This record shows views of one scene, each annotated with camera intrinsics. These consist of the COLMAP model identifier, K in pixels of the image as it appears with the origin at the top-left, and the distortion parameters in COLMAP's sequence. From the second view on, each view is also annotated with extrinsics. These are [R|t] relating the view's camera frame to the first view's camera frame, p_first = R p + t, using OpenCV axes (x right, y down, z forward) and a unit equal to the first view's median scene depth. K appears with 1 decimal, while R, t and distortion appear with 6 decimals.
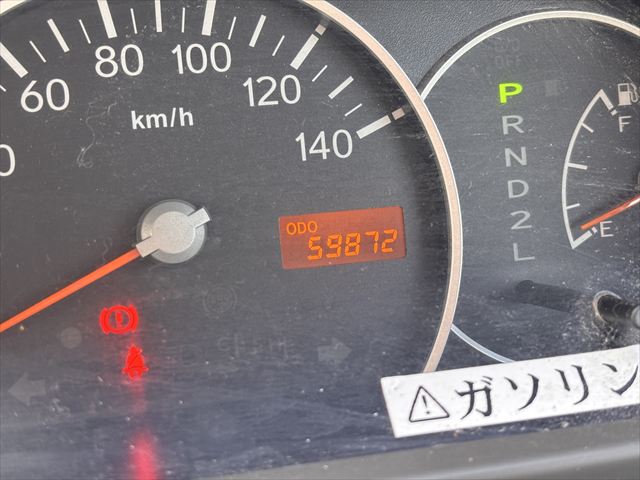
lens RADIAL K [[956.7, 0, 313.3], [0, 956.7, 242.1], [0, 0, 1]] dist [0.113553, 0.000000]
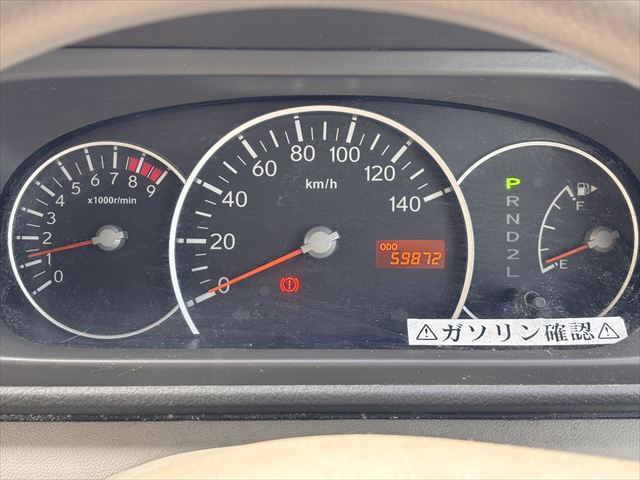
lens RADIAL K [[956.7, 0, 321.0], [0, 956.7, 238.3], [0, 0, 1]] dist [0.113553, 0.000000]
pose [[0.977833, 0.087874, -0.190055, 0.217156], [-0.096495, 0.994661, -0.036571, 0.050790], [0.185827, 0.054100, 0.981092, -0.880815]]
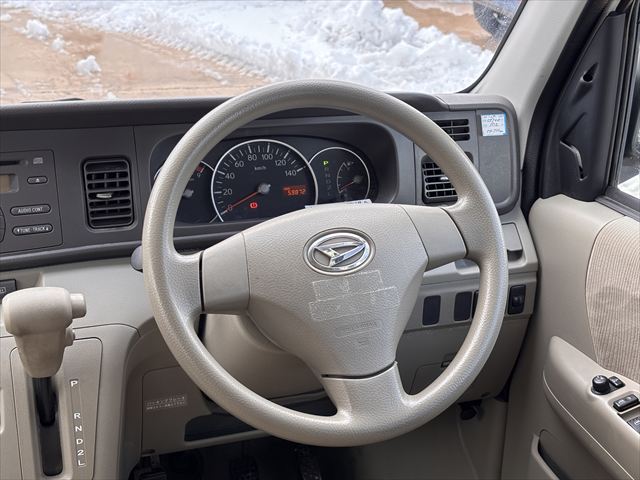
lens RADIAL K [[956.7, 0, 319.2], [0, 956.7, 245.2], [0, 0, 1]] dist [0.113553, 0.000000]
pose [[0.991951, -0.022151, 0.124670, -0.499754], [0.033694, 0.995257, -0.091260, 0.782150], [-0.122057, 0.094726, 0.987993, -4.186894]]
